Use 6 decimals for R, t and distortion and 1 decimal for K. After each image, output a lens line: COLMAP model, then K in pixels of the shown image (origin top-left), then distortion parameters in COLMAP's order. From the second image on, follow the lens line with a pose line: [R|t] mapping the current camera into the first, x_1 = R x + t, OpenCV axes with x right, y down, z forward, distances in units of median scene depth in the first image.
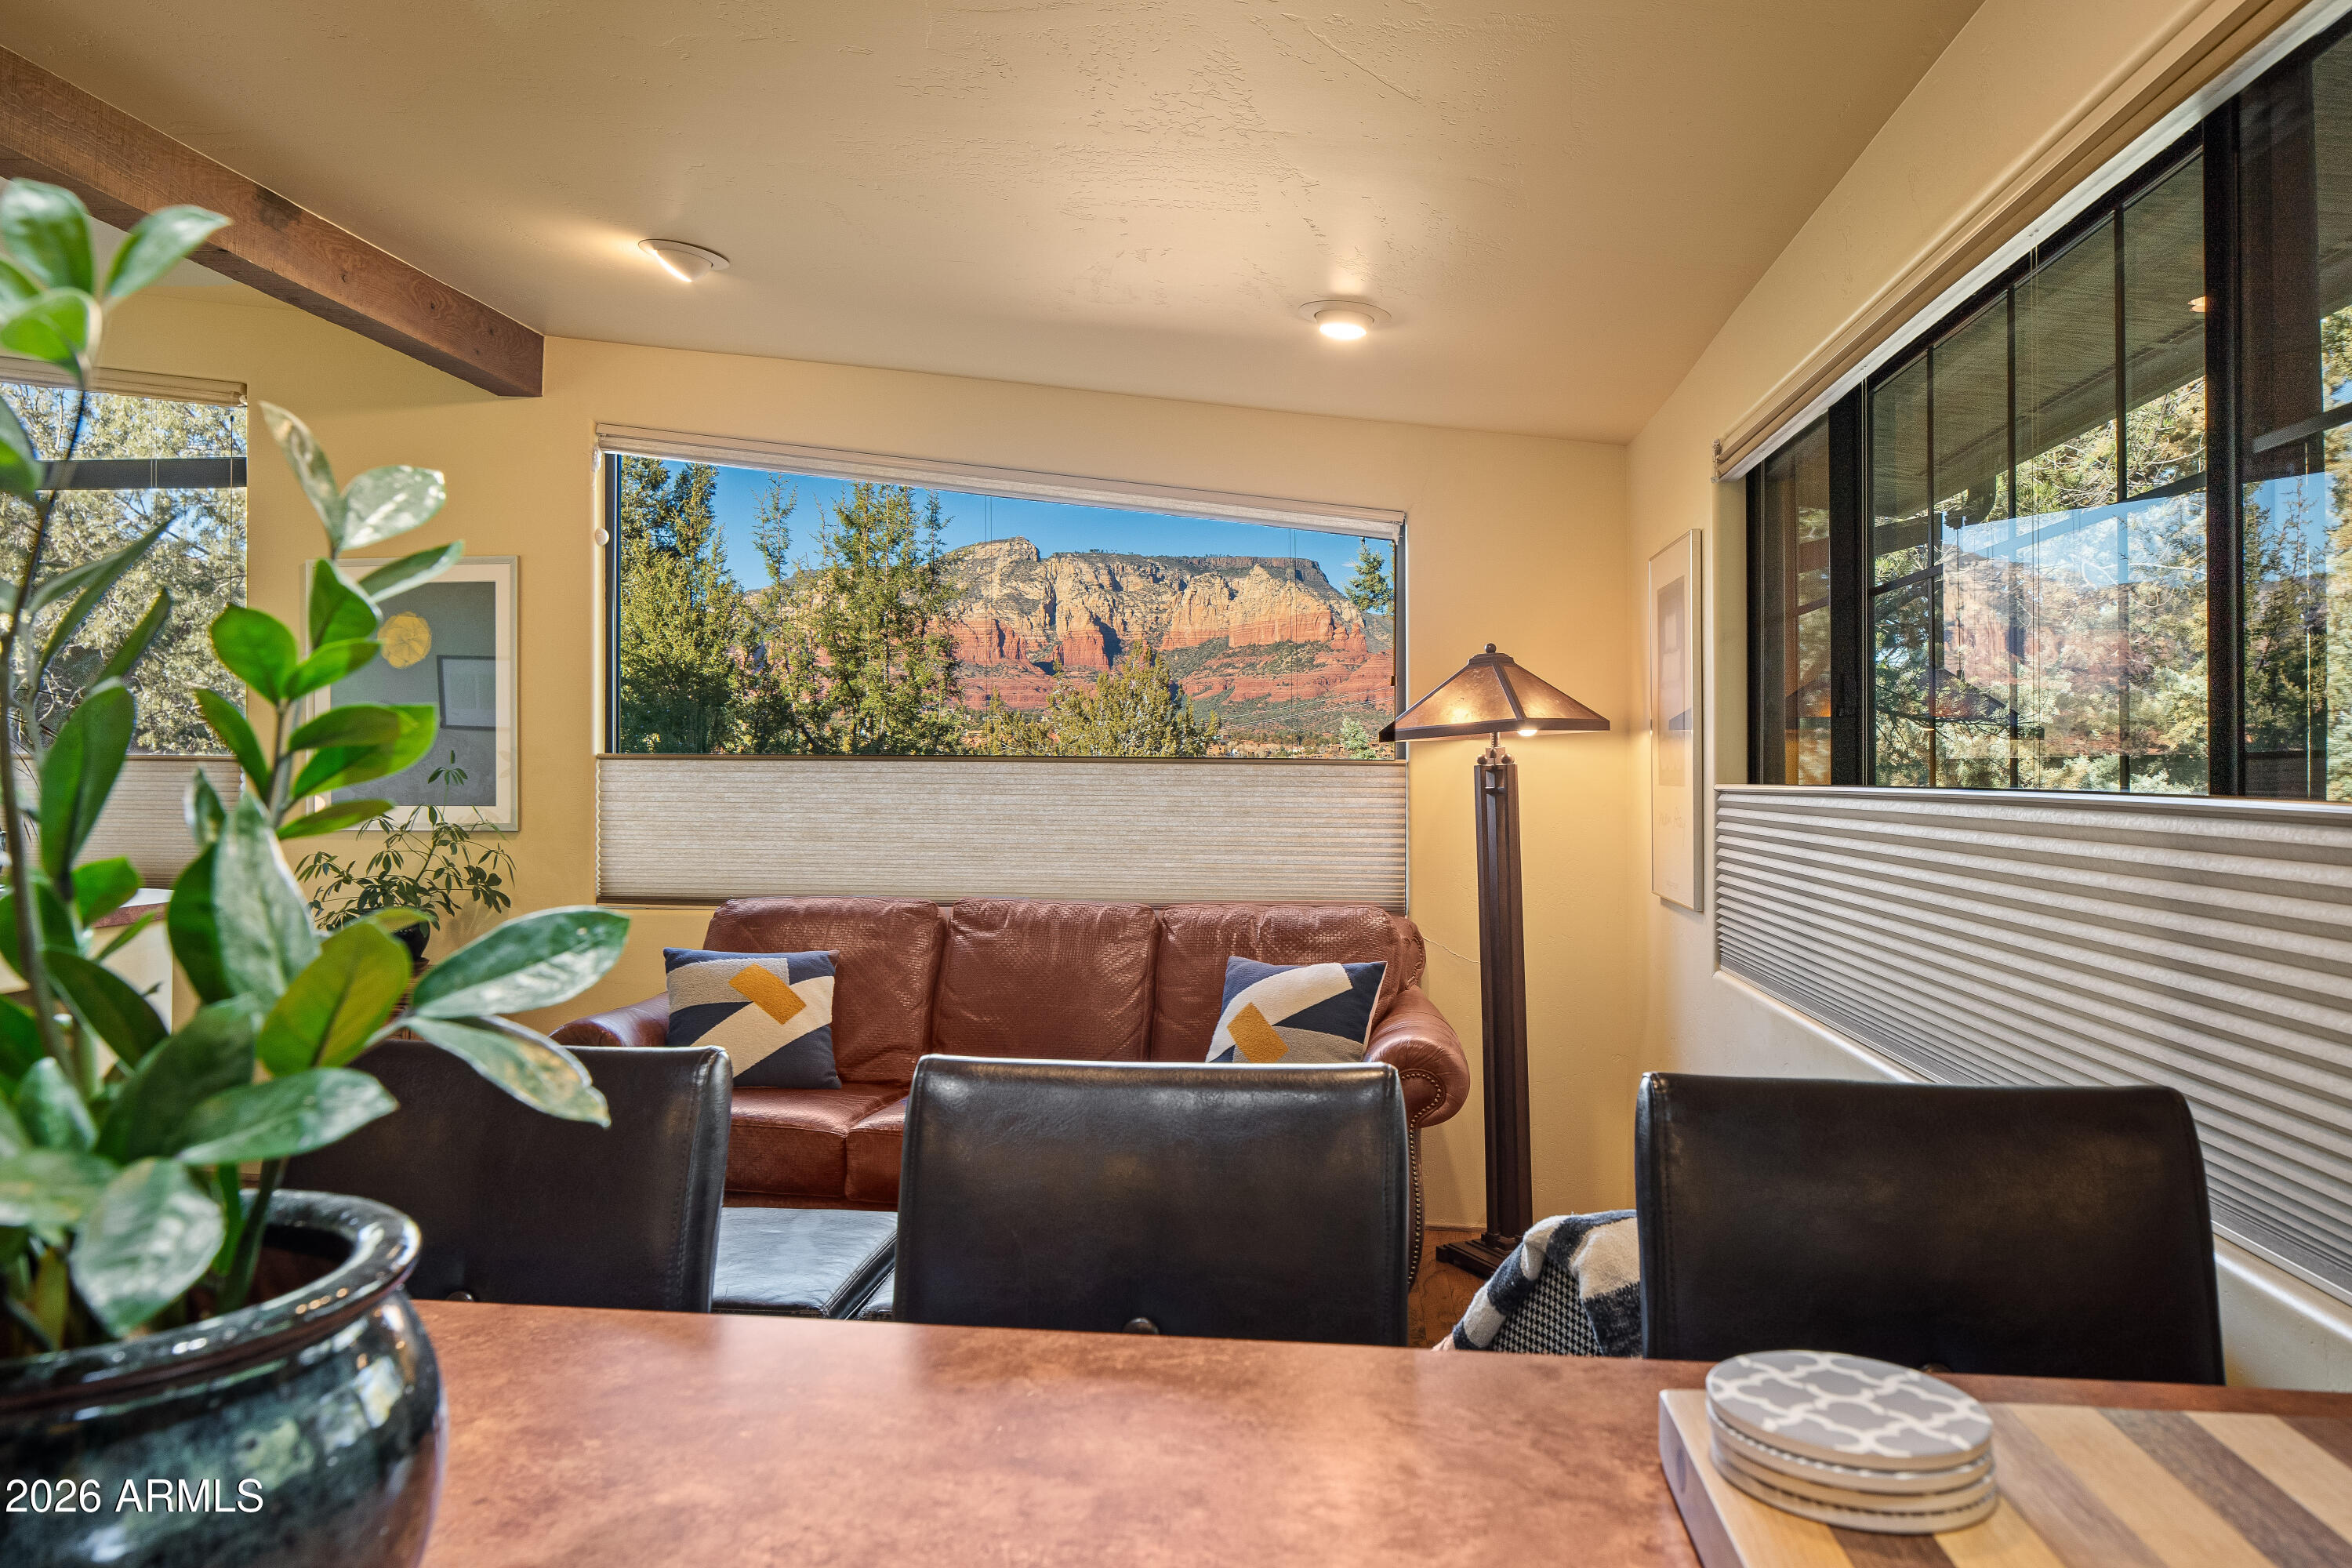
lens RADIAL K [[1616.0, 0, 1149.0], [0, 1616.0, 802.9], [0, 0, 1]] dist [-0.007087, -0.000517]
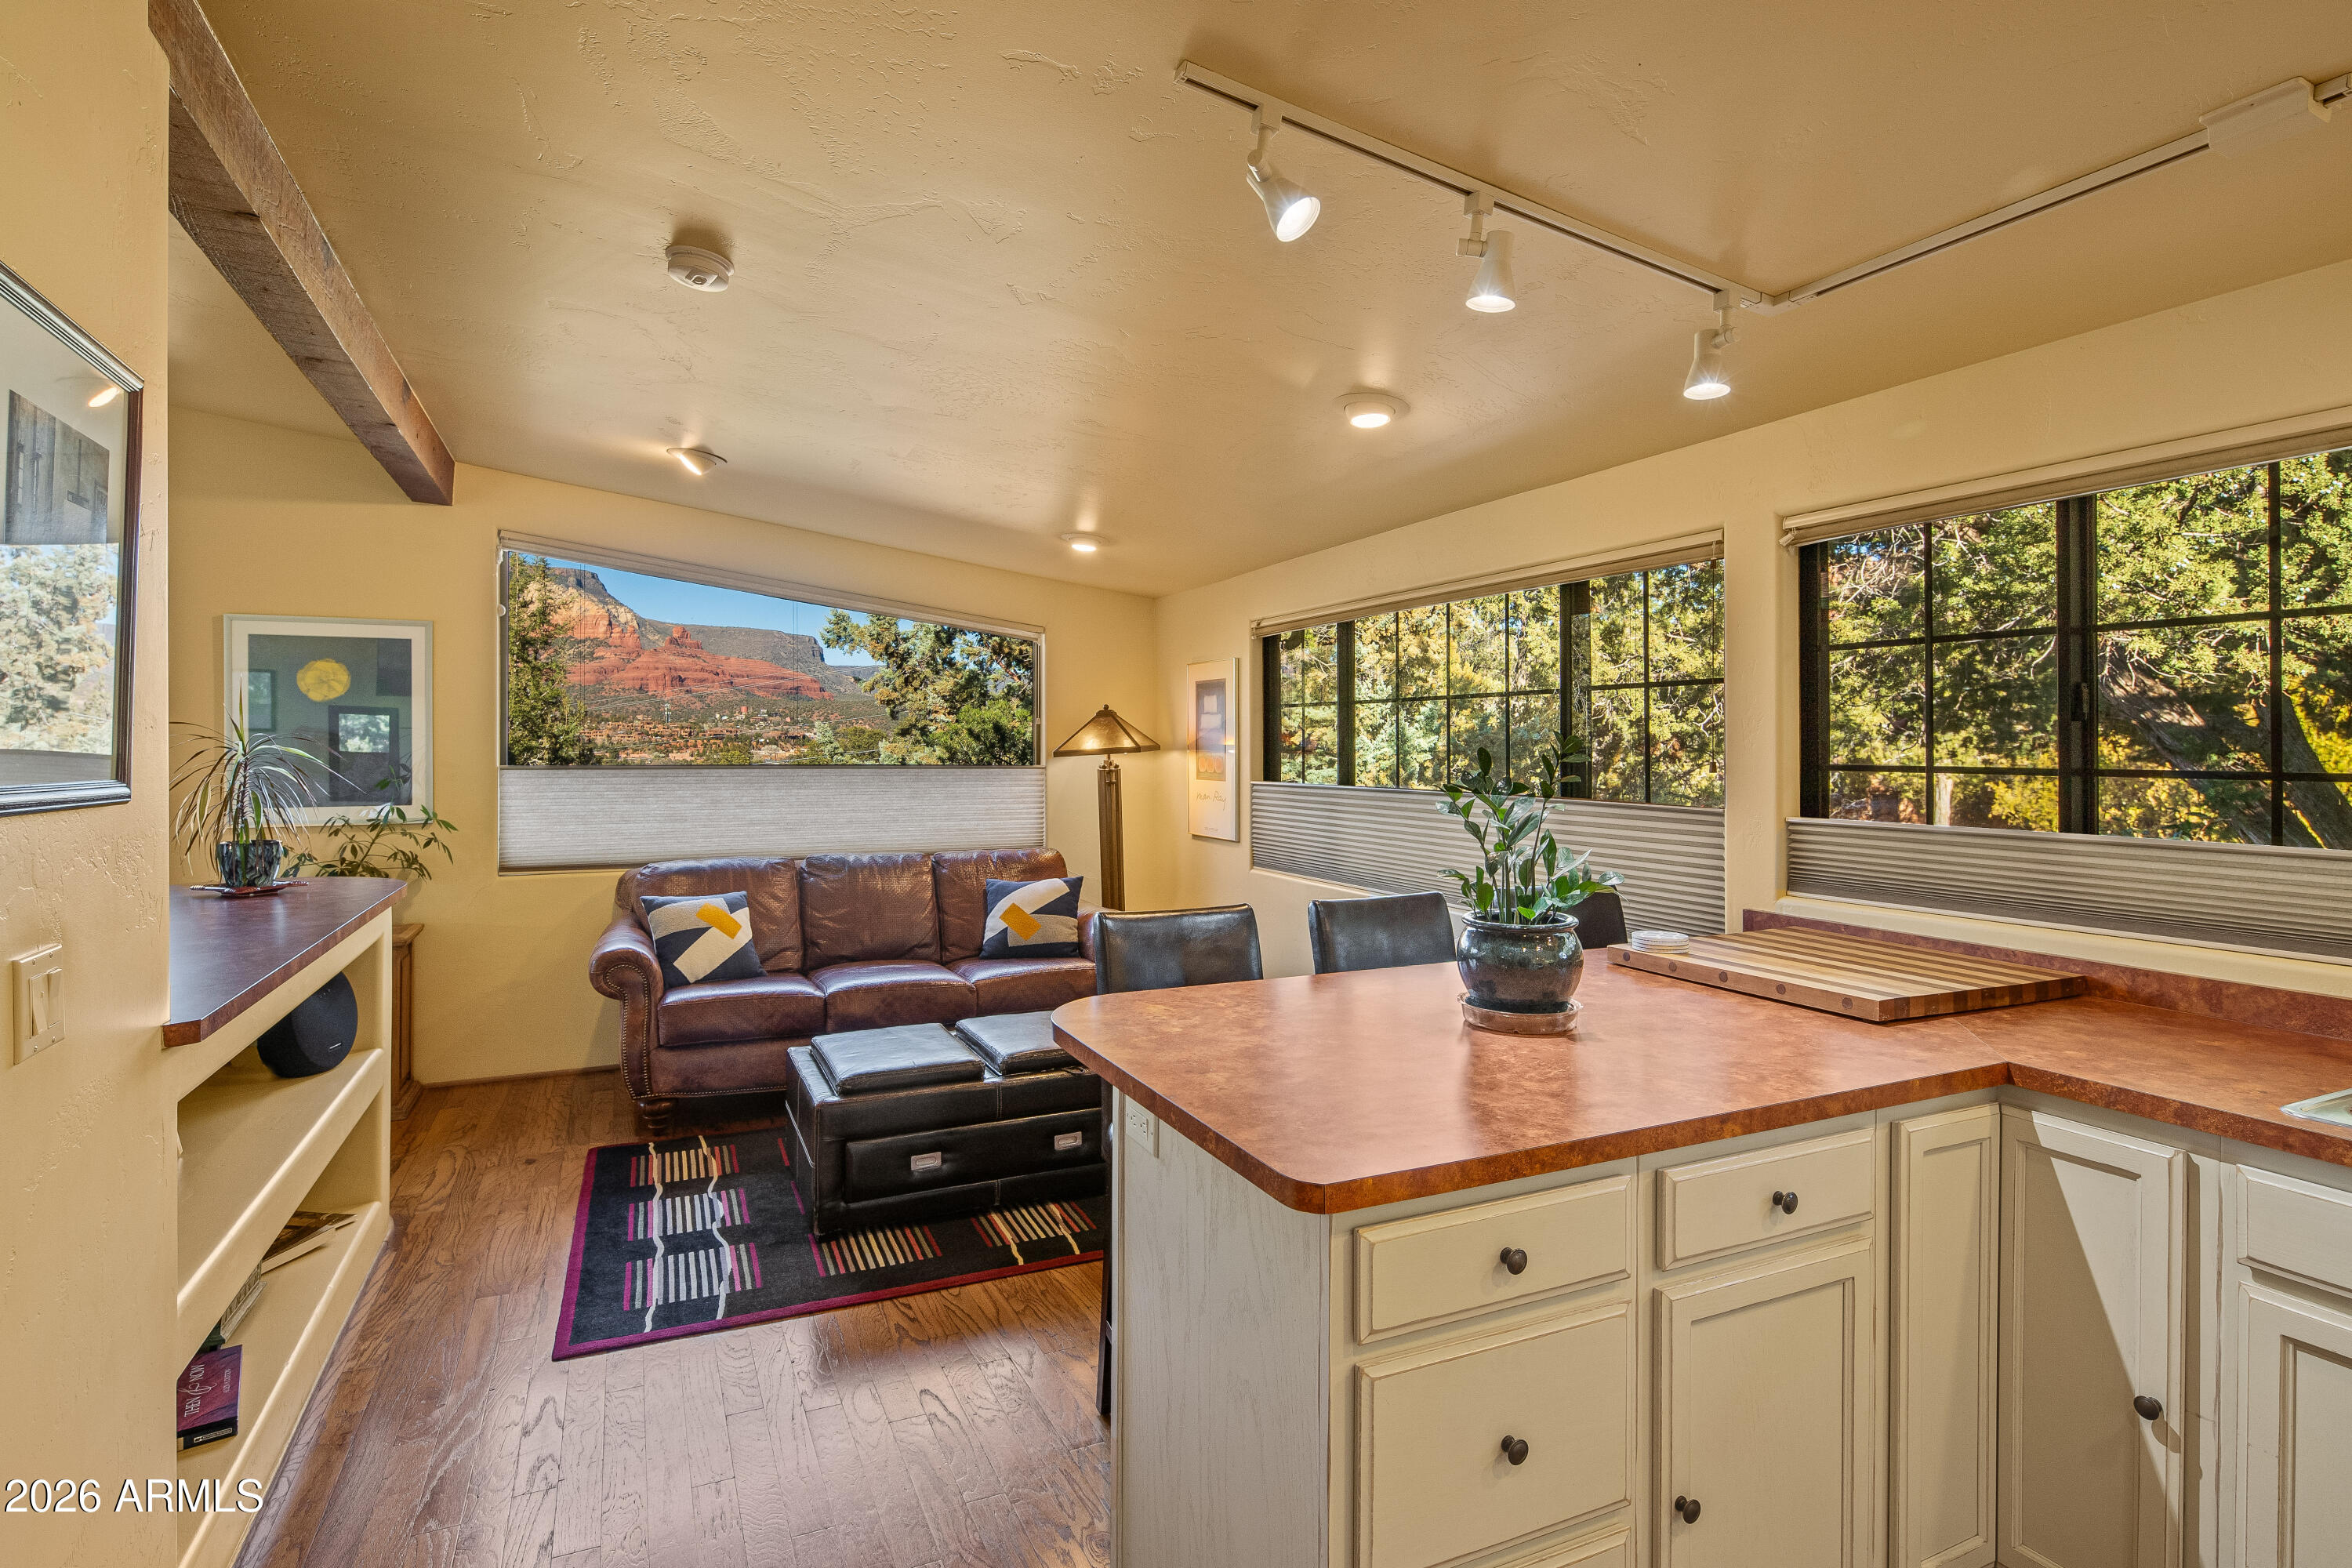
lens RADIAL K [[1195.2, 0, 1186.8], [0, 1195.2, 742.9], [0, 0, 1]] dist [0.000863, -0.000991]
pose [[0.844068, -0.001119, 0.536235, -0.456474], [0.011936, 0.999789, -0.016701, -0.029685], [-0.536103, 0.020497, 0.843904, -0.227153]]
